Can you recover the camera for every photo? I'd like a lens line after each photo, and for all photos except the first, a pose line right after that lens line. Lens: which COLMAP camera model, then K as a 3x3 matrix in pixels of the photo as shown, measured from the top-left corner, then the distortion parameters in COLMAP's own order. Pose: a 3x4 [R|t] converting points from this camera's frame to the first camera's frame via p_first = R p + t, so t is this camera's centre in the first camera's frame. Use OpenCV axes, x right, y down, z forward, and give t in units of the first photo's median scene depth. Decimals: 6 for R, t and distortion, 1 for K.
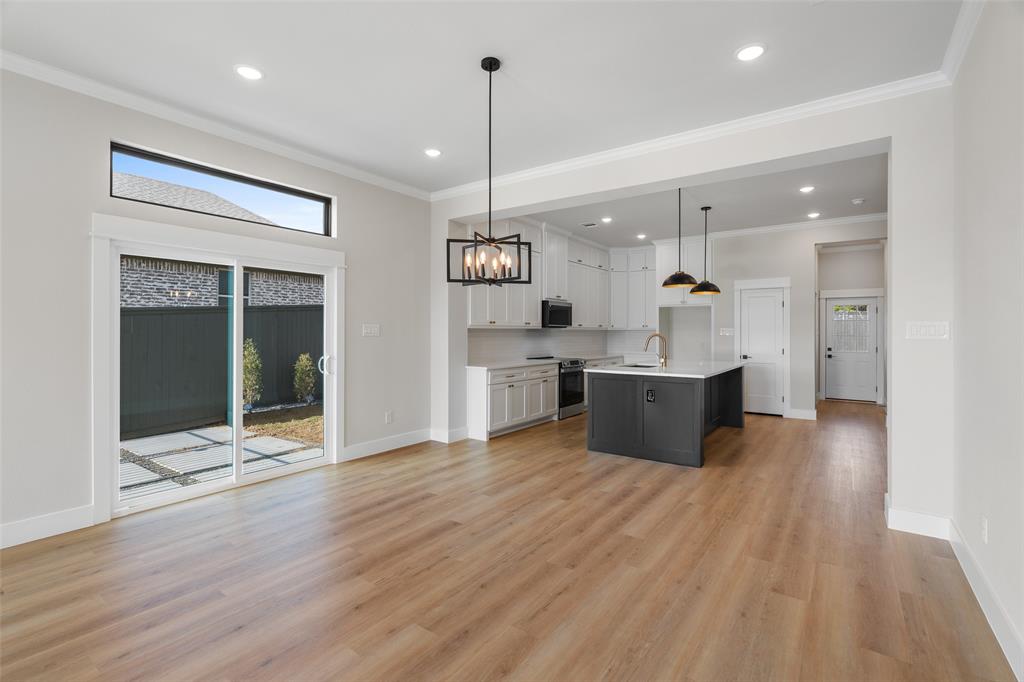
lens RADIAL K [[463.4, 0, 514.9], [0, 463.4, 333.3], [0, 0, 1]] dist [0.006466, 0.000562]
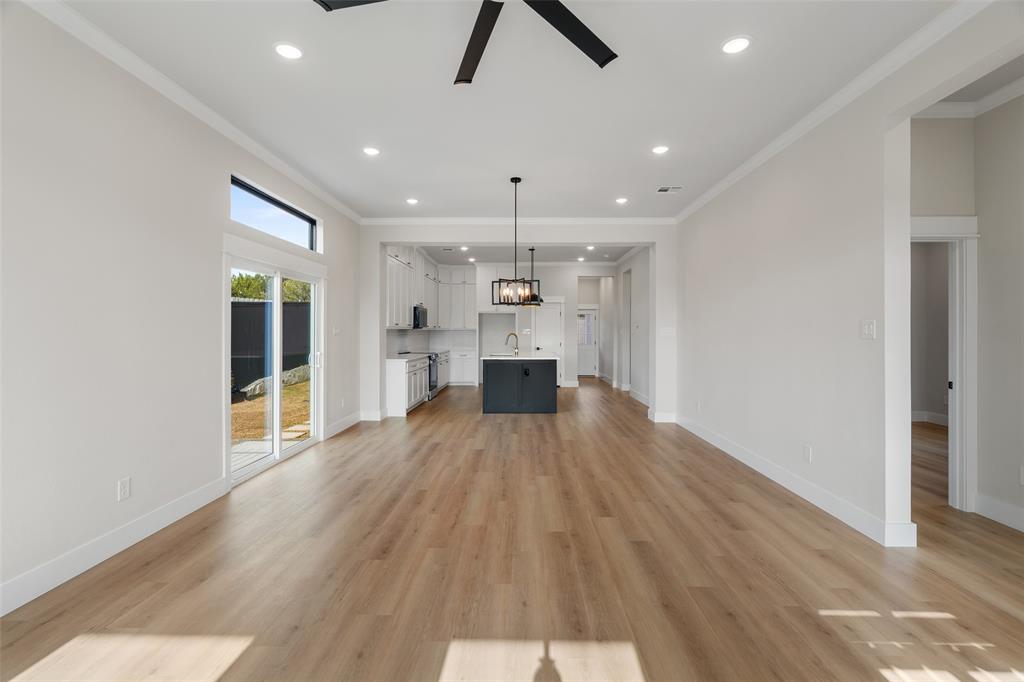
lens RADIAL K [[463.4, 0, 514.9], [0, 463.4, 333.3], [0, 0, 1]] dist [0.006466, 0.000562]
pose [[0.821417, -0.001652, 0.570326, -0.540872], [0.000548, 0.999998, 0.002106, -0.001428], [-0.570328, -0.001417, 0.821416, -0.225132]]
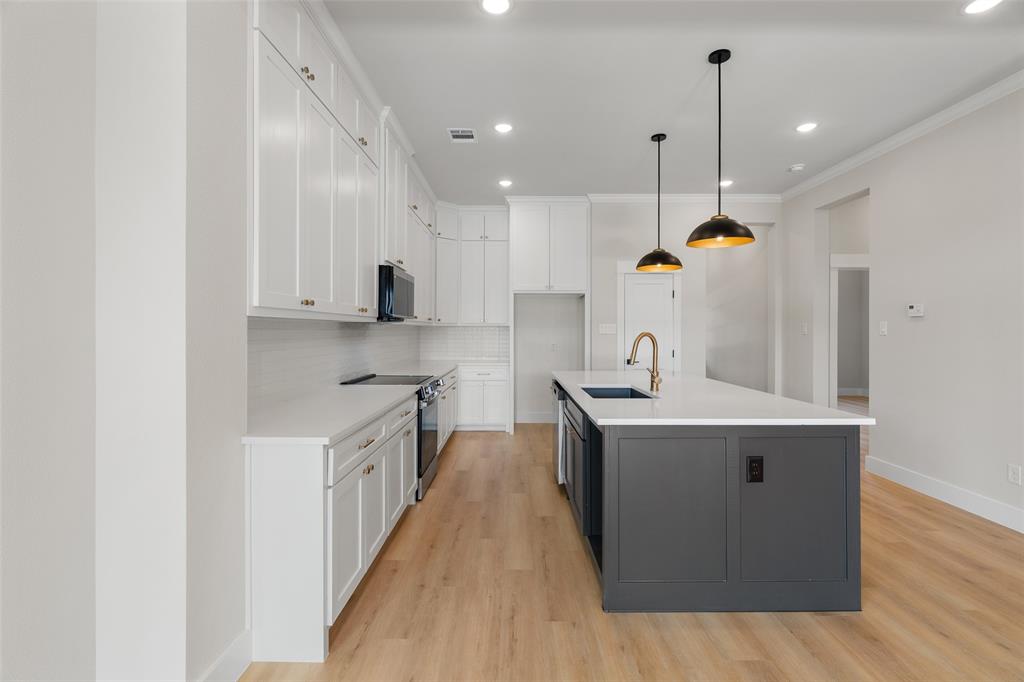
lens RADIAL K [[463.4, 0, 514.9], [0, 463.4, 333.3], [0, 0, 1]] dist [0.006466, 0.000562]
pose [[0.810494, -0.003197, 0.585738, -0.142644], [-0.000558, 0.999980, 0.006230, -0.001531], [-0.585747, -0.005376, 0.810476, 0.651603]]
